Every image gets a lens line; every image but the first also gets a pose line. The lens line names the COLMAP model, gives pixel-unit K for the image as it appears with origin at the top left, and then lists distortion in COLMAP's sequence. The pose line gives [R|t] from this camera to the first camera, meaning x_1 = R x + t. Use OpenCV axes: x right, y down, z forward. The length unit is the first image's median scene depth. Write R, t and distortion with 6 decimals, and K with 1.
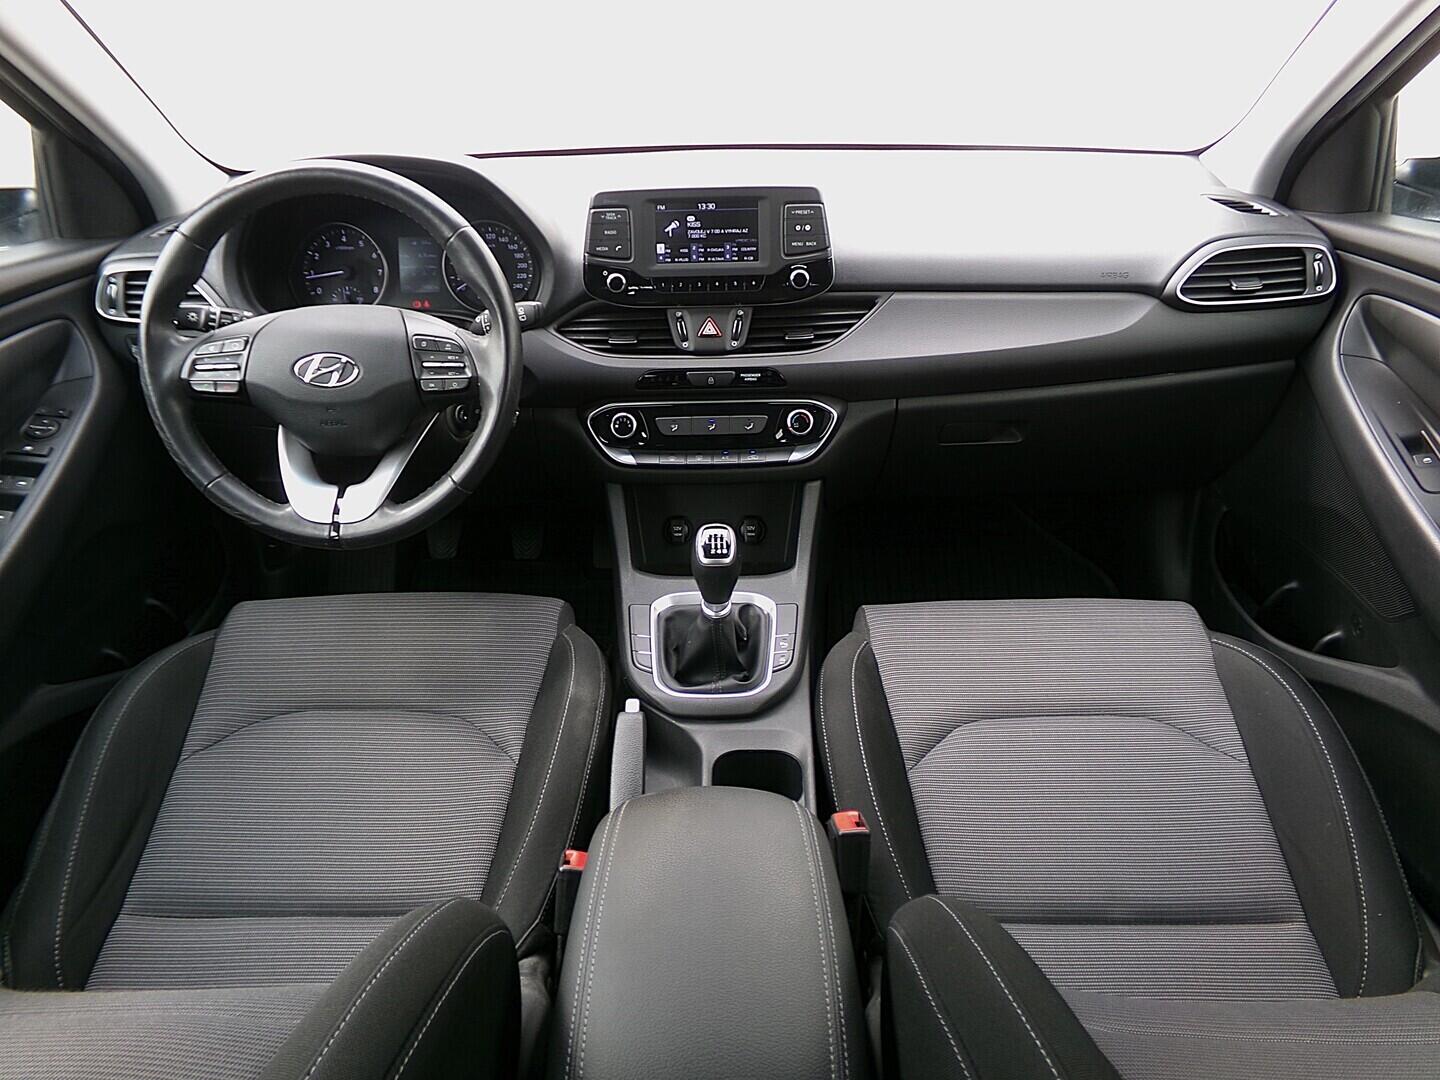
lens RADIAL K [[1121.5, 0, 720.0], [0, 1121.5, 540.0], [0, 0, 1]] dist [-0.072229, 0.190851]
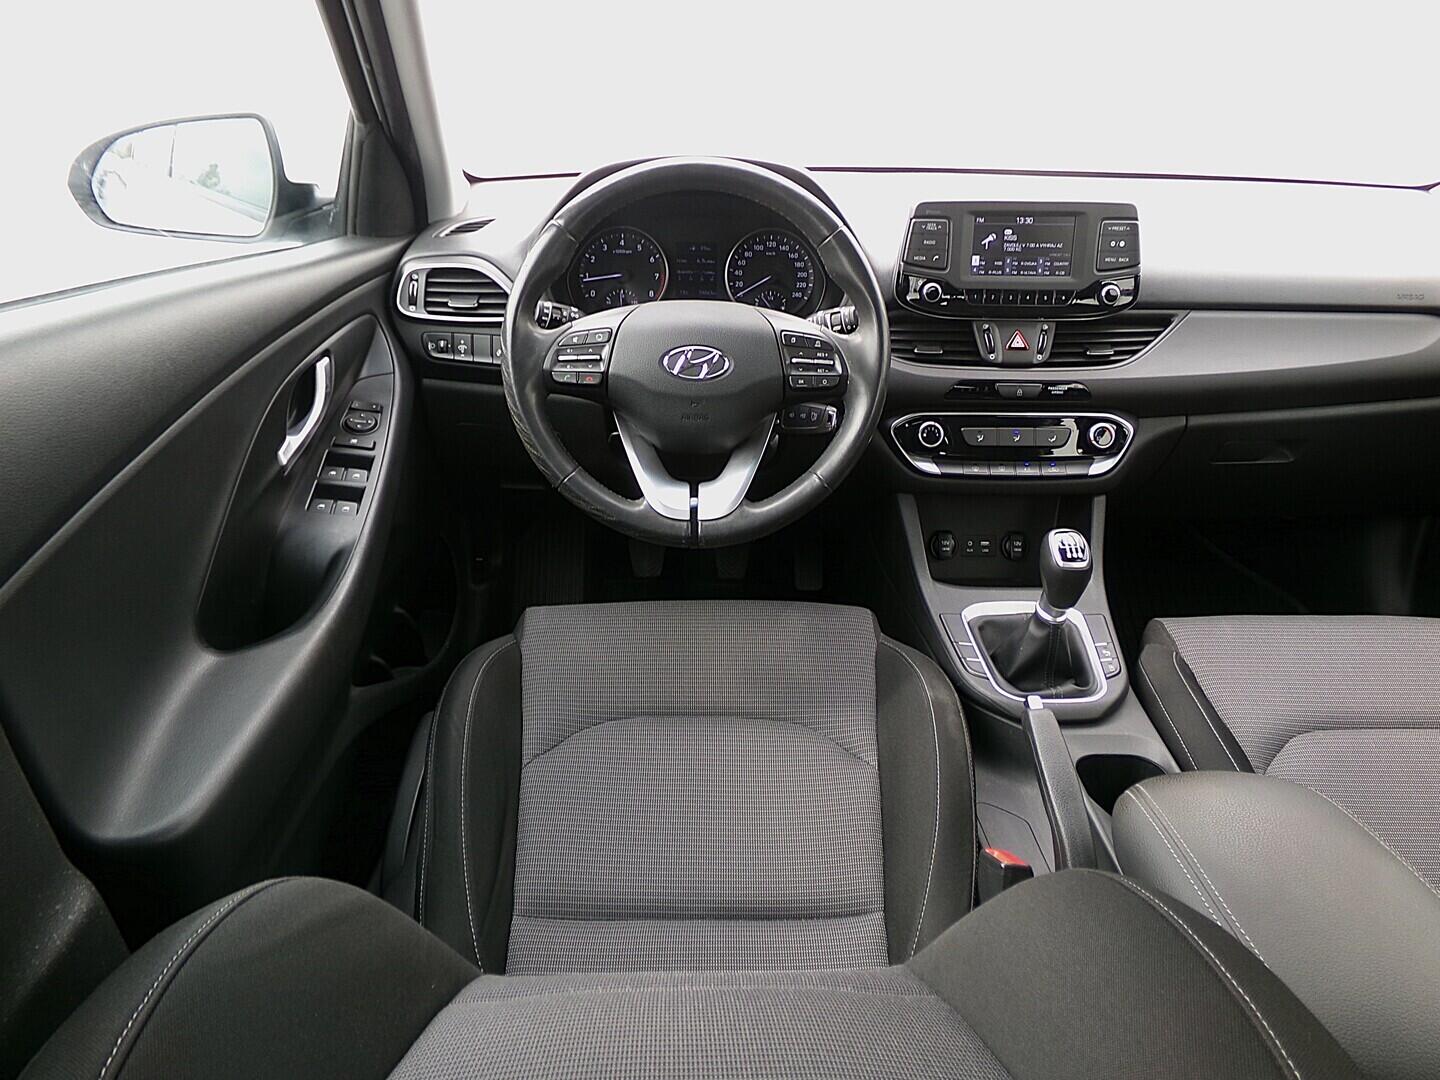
lens RADIAL K [[1121.5, 0, 720.0], [0, 1121.5, 540.0], [0, 0, 1]] dist [-0.072229, 0.190851]
pose [[0.998313, 0.017439, 0.055381, -0.336391], [-0.014648, 0.998622, -0.050397, 0.046437], [-0.056184, 0.049501, 0.997193, 0.017605]]
